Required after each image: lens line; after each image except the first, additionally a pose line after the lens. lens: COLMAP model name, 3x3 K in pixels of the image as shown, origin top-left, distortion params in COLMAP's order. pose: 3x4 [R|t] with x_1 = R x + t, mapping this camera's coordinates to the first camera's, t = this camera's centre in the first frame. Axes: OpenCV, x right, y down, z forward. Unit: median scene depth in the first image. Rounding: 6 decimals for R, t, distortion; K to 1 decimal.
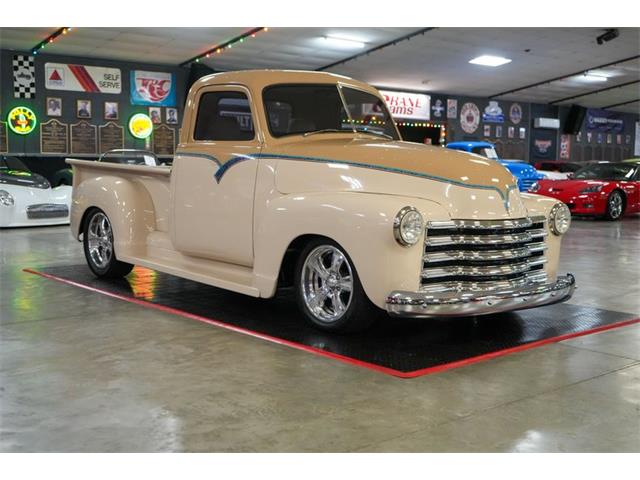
lens RADIAL K [[789.1, 0, 324.0], [0, 789.1, 222.9], [0, 0, 1]] dist [-0.032915, 0.000000]
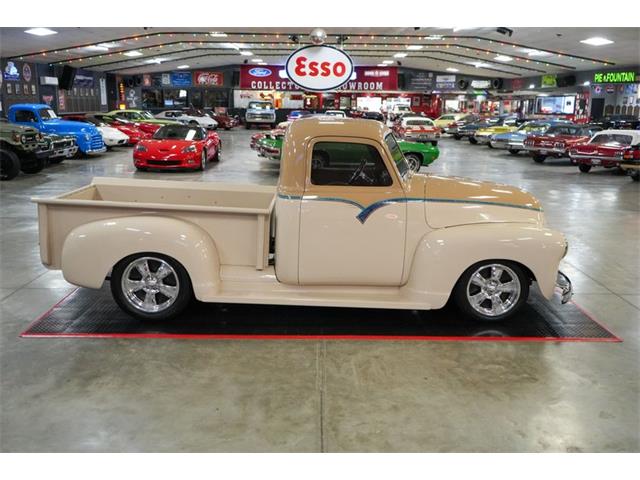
lens RADIAL K [[583.2, 0, 322.0], [0, 583.2, 244.2], [0, 0, 1]] dist [-0.003837, 0.000000]
pose [[0.659282, -0.177392, 0.730670, -0.164275], [0.050224, 0.979990, 0.192605, -0.038435], [-0.750216, -0.090284, 0.654999, 0.093125]]
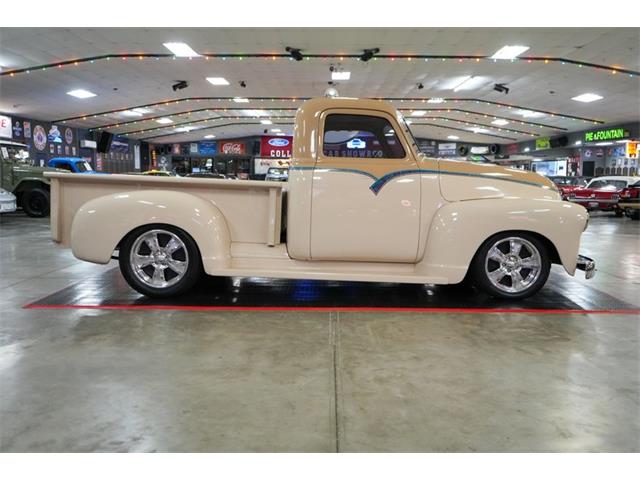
lens RADIAL K [[537.5, 0, 321.8], [0, 537.5, 241.0], [0, 0, 1]] dist [-0.005930, -0.005081]
pose [[0.676876, -0.092149, 0.730306, -0.154744], [0.056358, 0.995709, 0.073402, -0.009043], [-0.733936, -0.008525, 0.679165, 0.103465]]
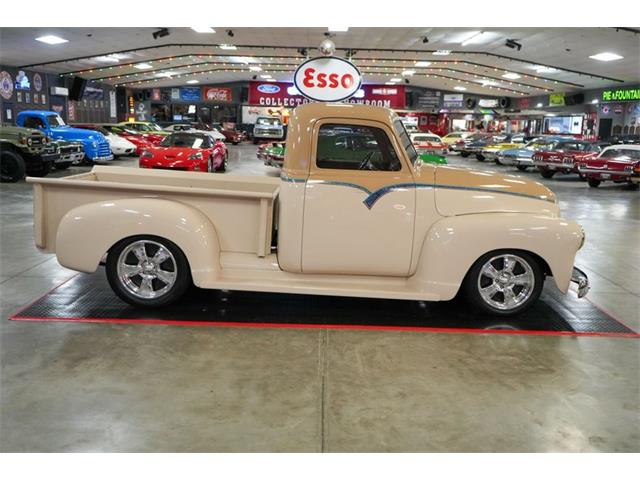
lens RADIAL K [[583.2, 0, 321.0], [0, 583.2, 240.7], [0, 0, 1]] dist [-0.003837, 0.000000]
pose [[0.670122, -0.137921, 0.729325, -0.160190], [0.035529, 0.987419, 0.154084, -0.027527], [-0.741401, -0.077343, 0.666591, 0.096997]]
